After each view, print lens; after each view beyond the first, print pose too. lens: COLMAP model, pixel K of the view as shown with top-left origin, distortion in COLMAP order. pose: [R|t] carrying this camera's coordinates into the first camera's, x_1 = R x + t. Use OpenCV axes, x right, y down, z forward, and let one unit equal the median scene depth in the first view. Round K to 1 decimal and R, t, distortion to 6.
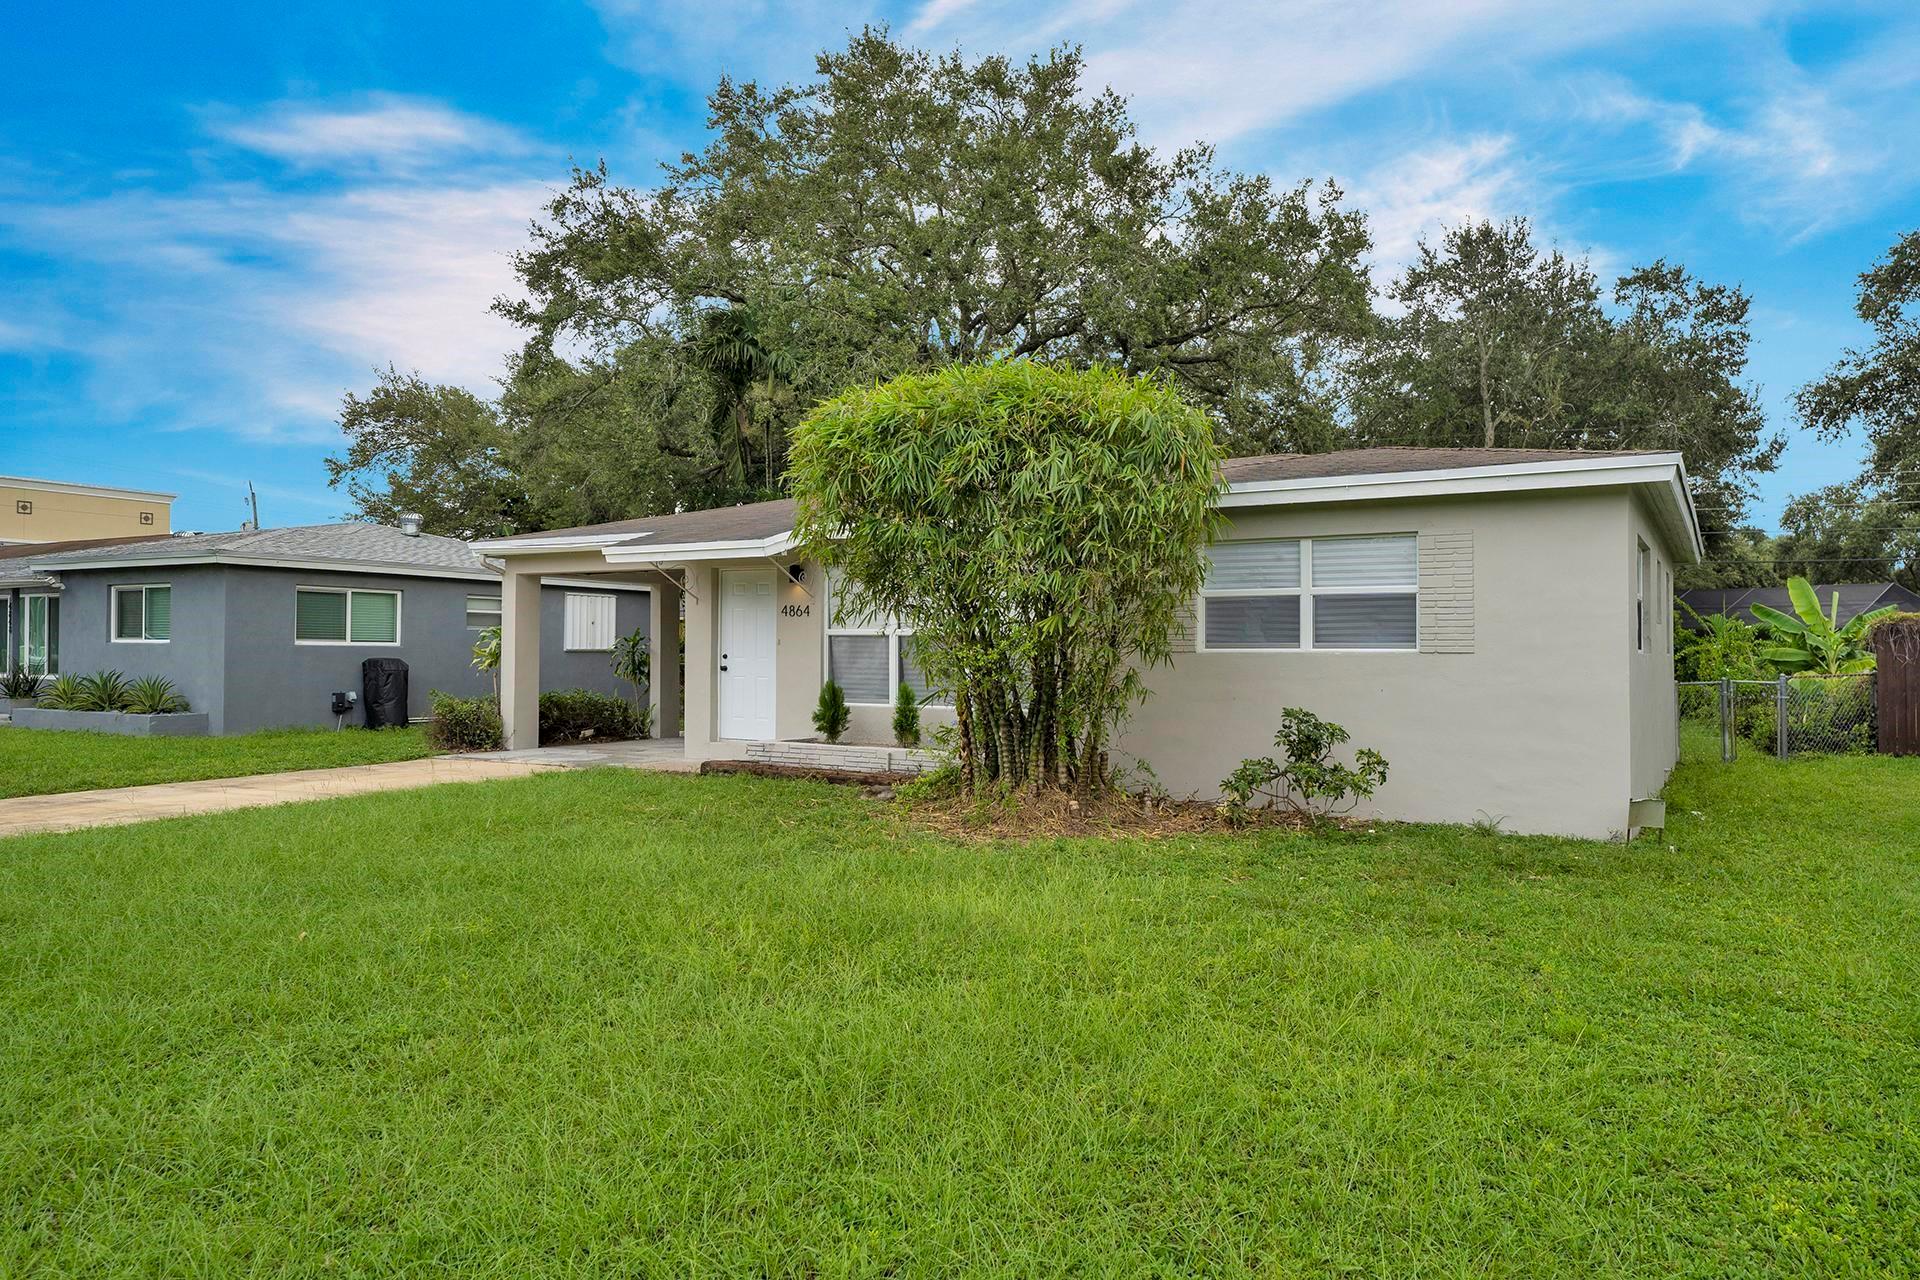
lens RADIAL K [[1288.9, 0, 960.0], [0, 1288.9, 640.0], [0, 0, 1]] dist [0.001364, 0.001156]
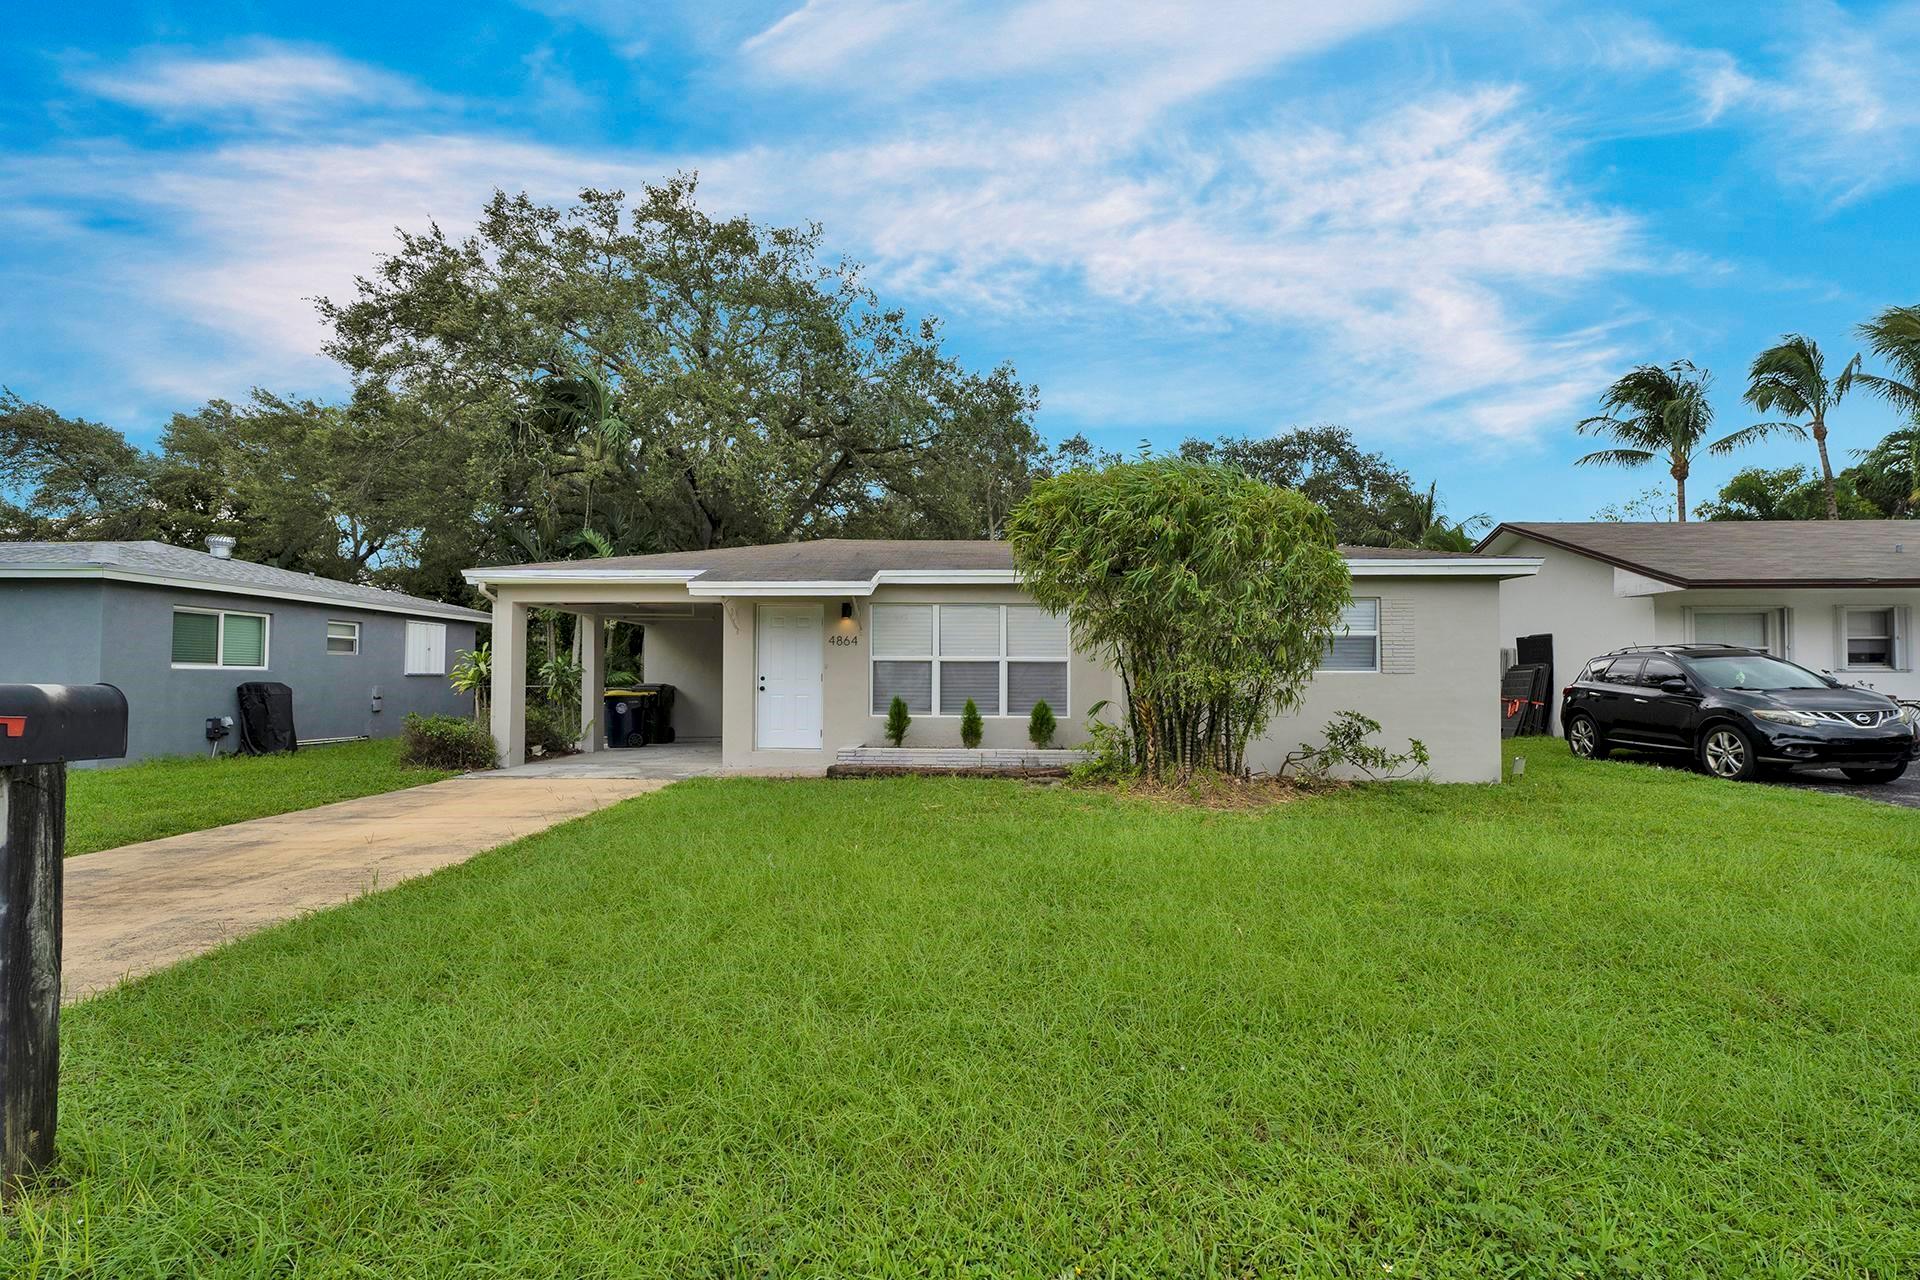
lens RADIAL K [[899.4, 0, 960.0], [0, 899.4, 640.0], [0, 0, 1]] dist [0.000078, -0.000161]
pose [[0.877571, 0.016768, 0.479153, -0.347335], [-0.002067, 0.999511, -0.031192, 0.002511], [-0.479441, 0.026383, 0.877177, 0.157401]]
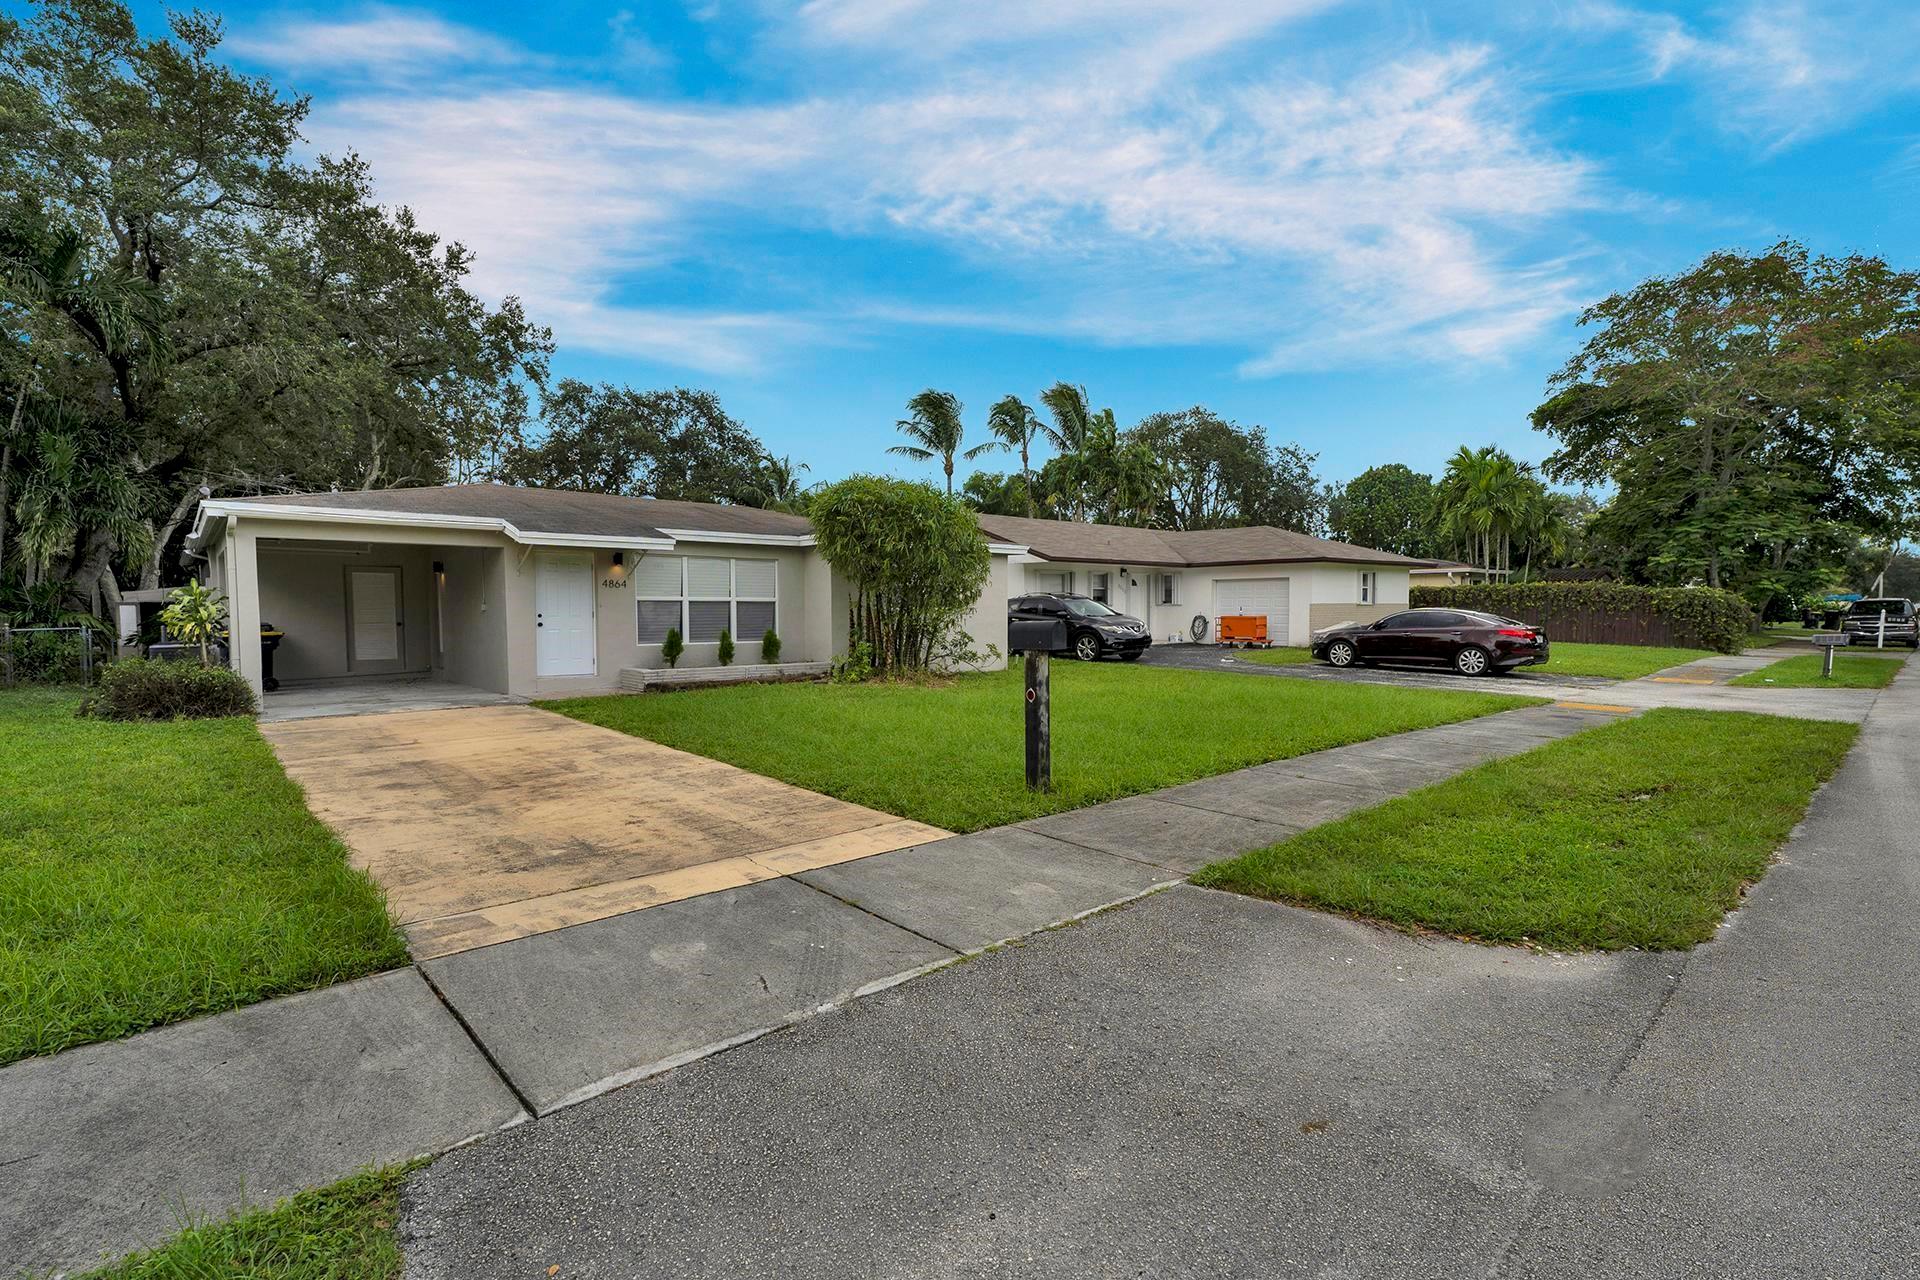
lens RADIAL K [[899.5, 0, 960.0], [0, 899.5, 640.0], [0, 0, 1]] dist [0.000454, -0.000082]
pose [[0.279515, -0.038248, 0.959379, -0.792078], [-0.003059, 0.999166, 0.040725, -0.000873], [-0.960137, -0.014318, 0.279164, 0.266573]]
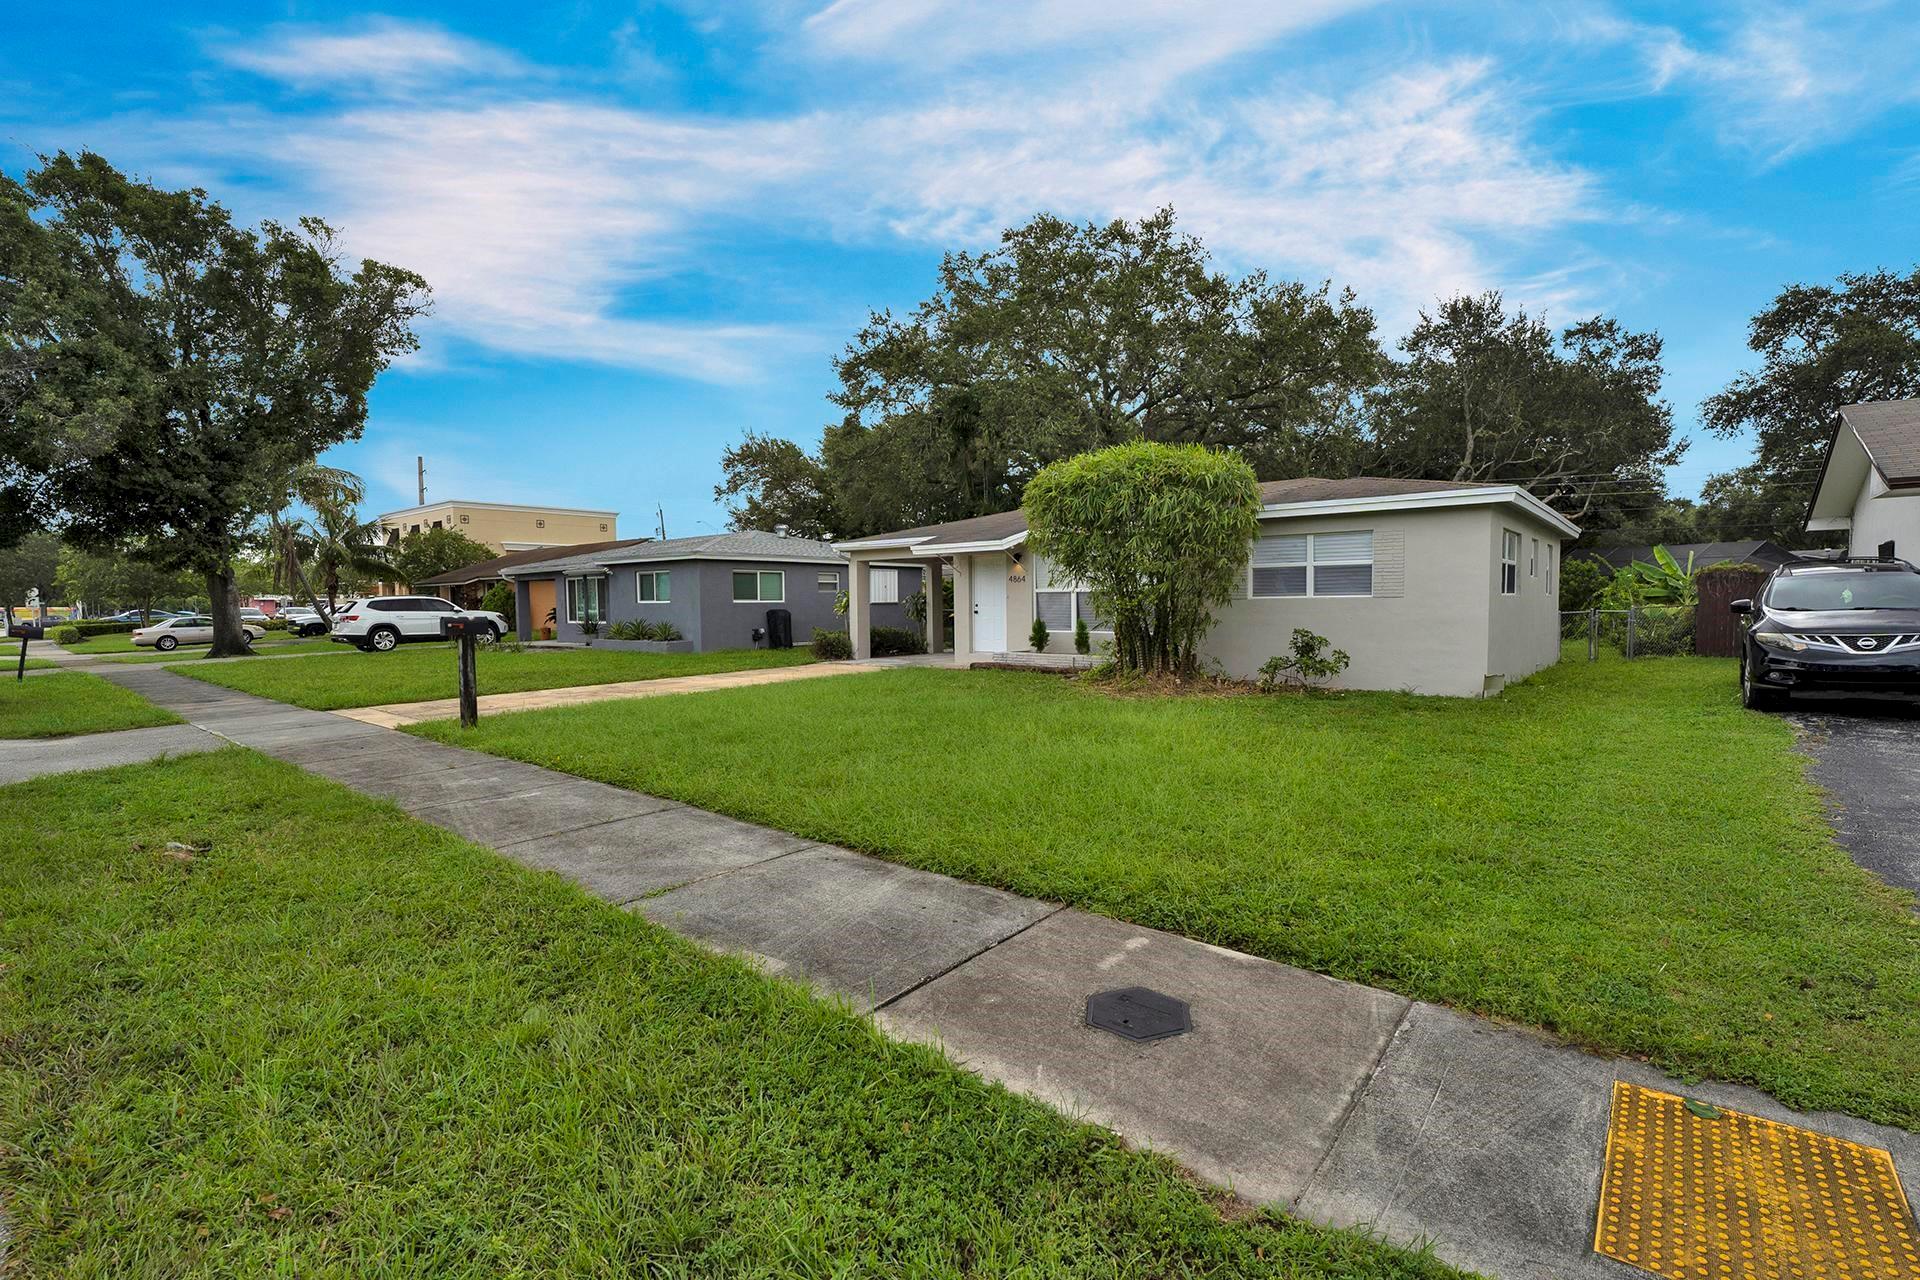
lens RADIAL K [[865.2, 0, 960.0], [0, 865.2, 640.0], [0, 0, 1]] dist [-0.012768, 0.000680]
pose [[0.987315, -0.009811, -0.158469, -0.013231], [0.018553, 0.998380, 0.053782, -0.003428], [0.157684, -0.056039, 0.985898, -0.152355]]
